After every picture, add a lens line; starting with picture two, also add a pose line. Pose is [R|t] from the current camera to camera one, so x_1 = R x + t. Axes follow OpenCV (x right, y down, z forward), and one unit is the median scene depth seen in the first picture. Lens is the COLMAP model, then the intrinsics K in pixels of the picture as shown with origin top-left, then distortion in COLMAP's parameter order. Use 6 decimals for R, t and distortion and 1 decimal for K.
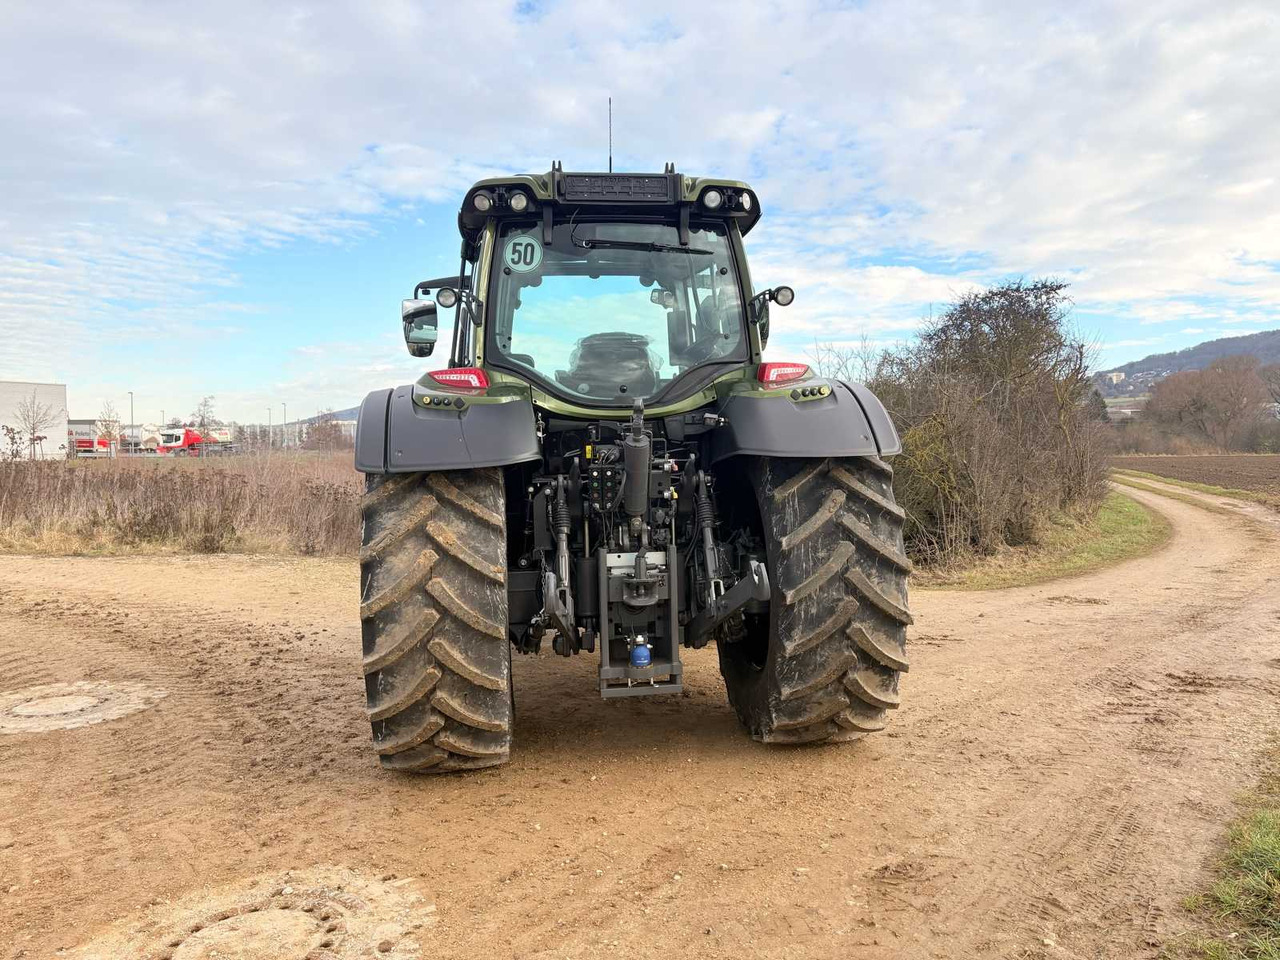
lens RADIAL K [[967.5, 0, 643.2], [0, 967.5, 476.6], [0, 0, 1]] dist [0.115313, -0.140468]
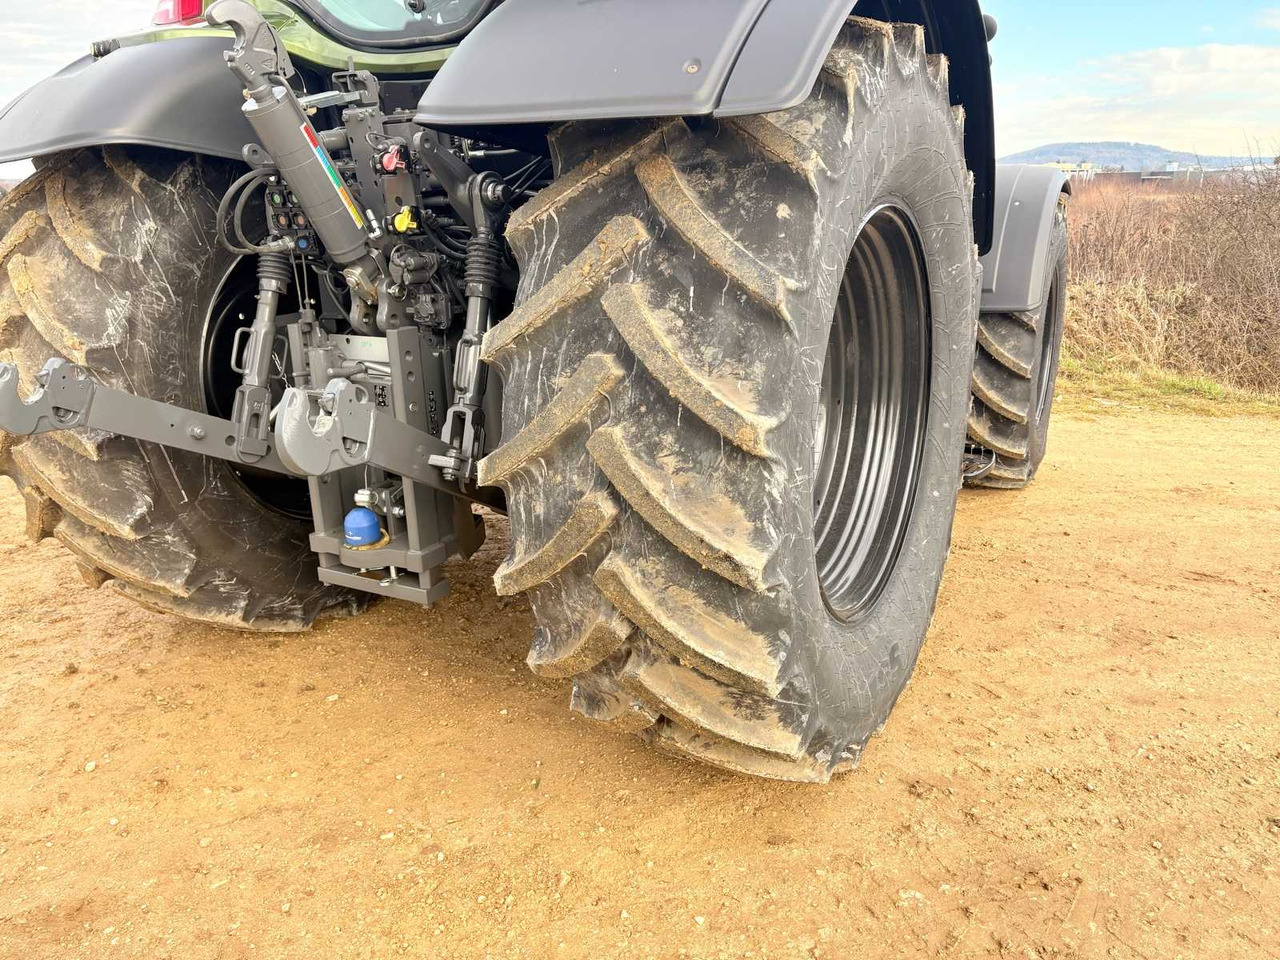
lens RADIAL K [[967.5, 0, 643.2], [0, 967.5, 476.6], [0, 0, 1]] dist [0.115313, -0.140468]
pose [[0.791297, 0.170834, -0.587081, 0.435010], [-0.017182, 0.966009, 0.257939, 0.012447], [0.611190, -0.194019, 0.767335, 0.665880]]
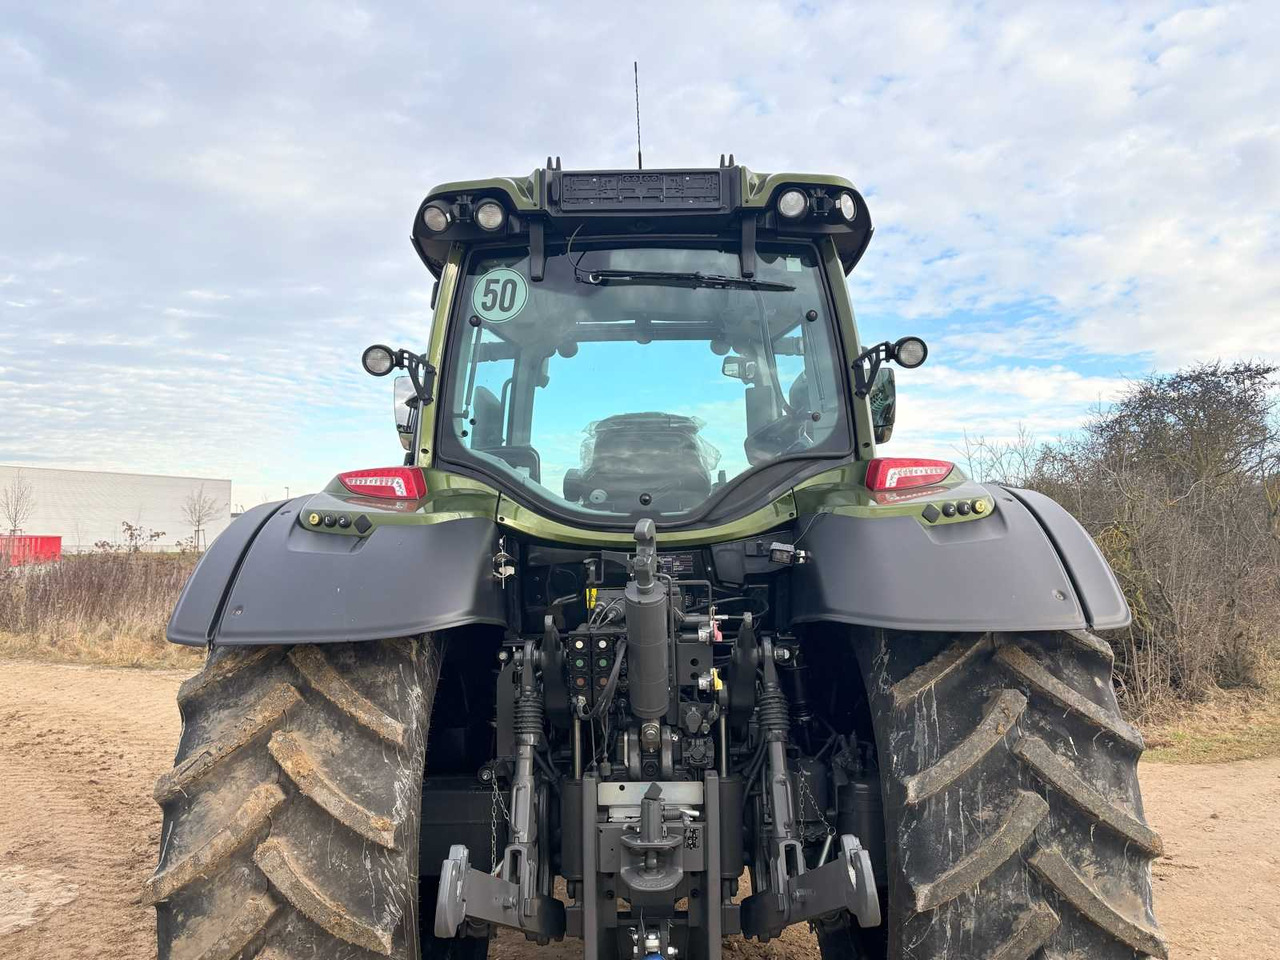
lens RADIAL K [[968.9, 0, 639.4], [0, 968.9, 478.4], [0, 0, 1]] dist [0.073760, -0.087883]
pose [[0.989200, 0.003905, -0.146520, 0.070828], [-0.017874, 0.995398, -0.094144, -0.047580], [0.145479, 0.095746, 0.984718, 0.401436]]
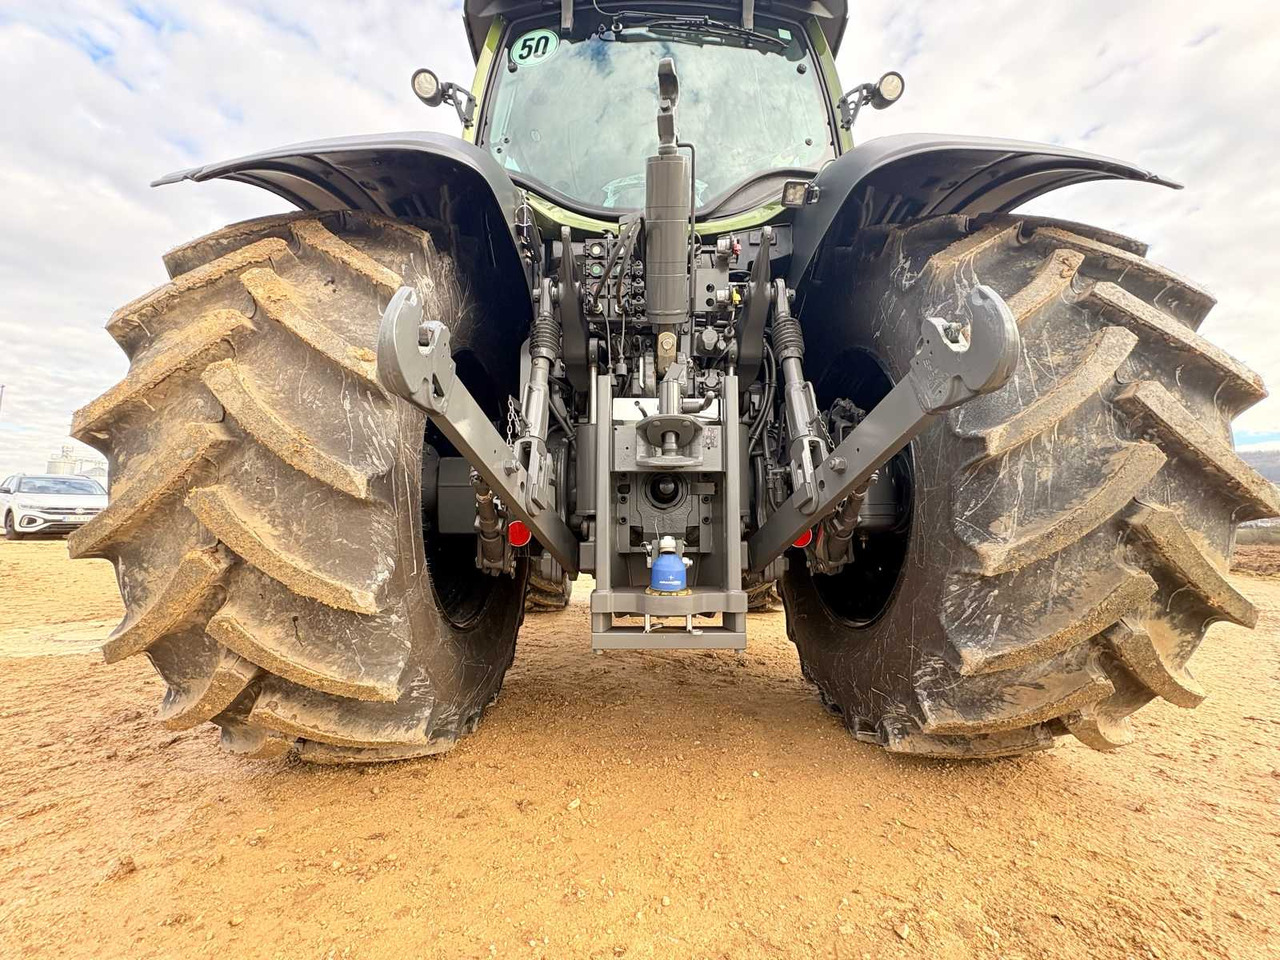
lens RADIAL K [[509.5, 0, 638.2], [0, 509.5, 480.8], [0, 0, 1]] dist [-0.000955, -0.000241]
pose [[0.990654, 0.014241, -0.135650, 0.017756], [-0.031983, 0.991061, -0.129522, 0.167967], [0.132593, 0.132650, 0.982254, 0.702588]]
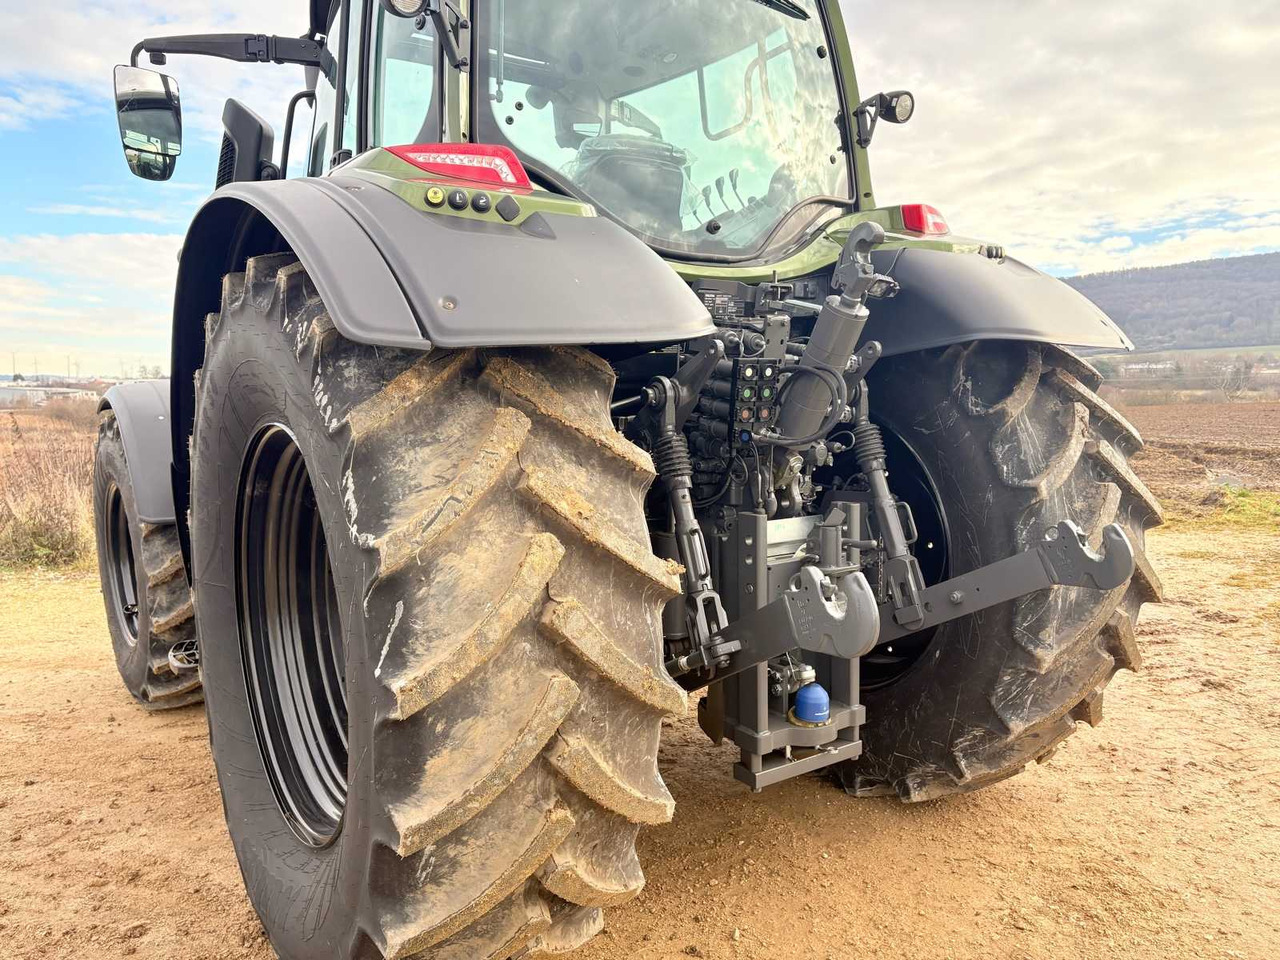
lens RADIAL K [[957.6, 0, 640.0], [0, 957.6, 480.0], [0, 0, 1]] dist [0.088058, -0.135814]
pose [[0.890338, -0.033028, 0.454101, -0.332070], [0.013208, 0.998819, 0.046749, 0.029774], [-0.455109, -0.035624, 0.889723, 0.546266]]
